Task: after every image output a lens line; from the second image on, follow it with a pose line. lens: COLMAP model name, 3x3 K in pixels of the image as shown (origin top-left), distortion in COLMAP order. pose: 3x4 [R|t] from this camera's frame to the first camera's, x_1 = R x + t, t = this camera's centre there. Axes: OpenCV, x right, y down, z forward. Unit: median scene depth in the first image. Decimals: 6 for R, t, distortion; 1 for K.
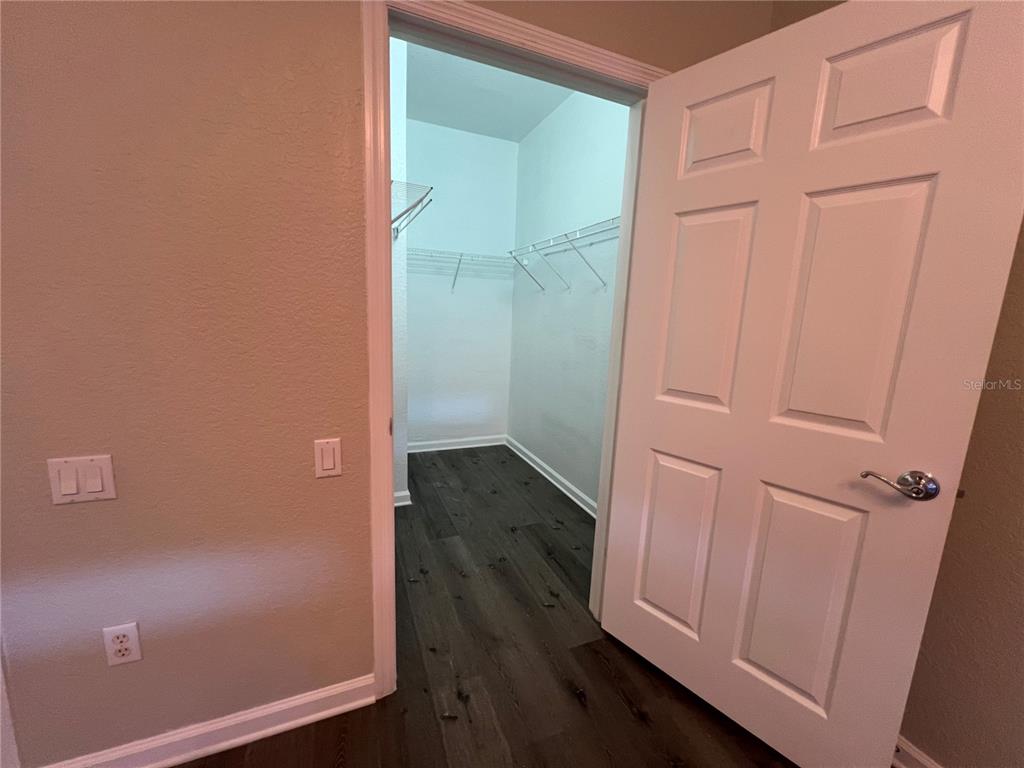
lens RADIAL K [[409.2, 0, 510.6], [0, 409.2, 382.9], [0, 0, 1]] dist [-0.000907, -0.000240]
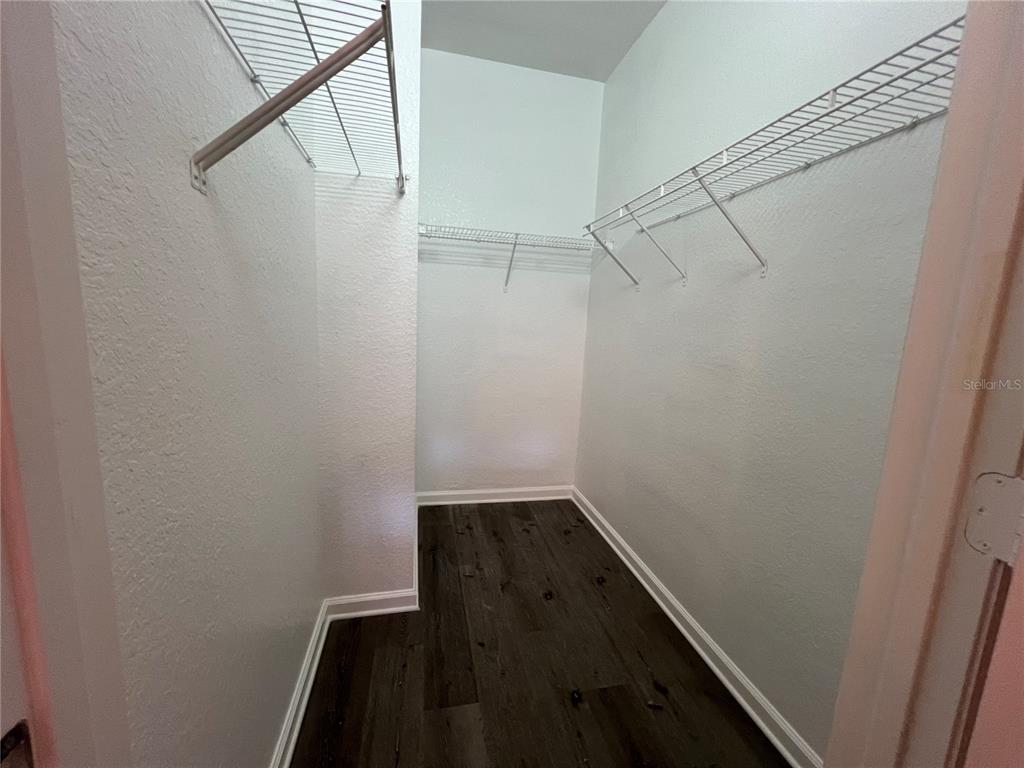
lens RADIAL K [[409.2, 0, 510.6], [0, 409.2, 382.9], [0, 0, 1]] dist [-0.000907, -0.000240]
pose [[0.983861, 0.034001, -0.175675, 0.001935], [-0.038585, 0.998997, -0.022740, -0.043065], [0.174725, 0.029152, 0.984186, 0.306366]]
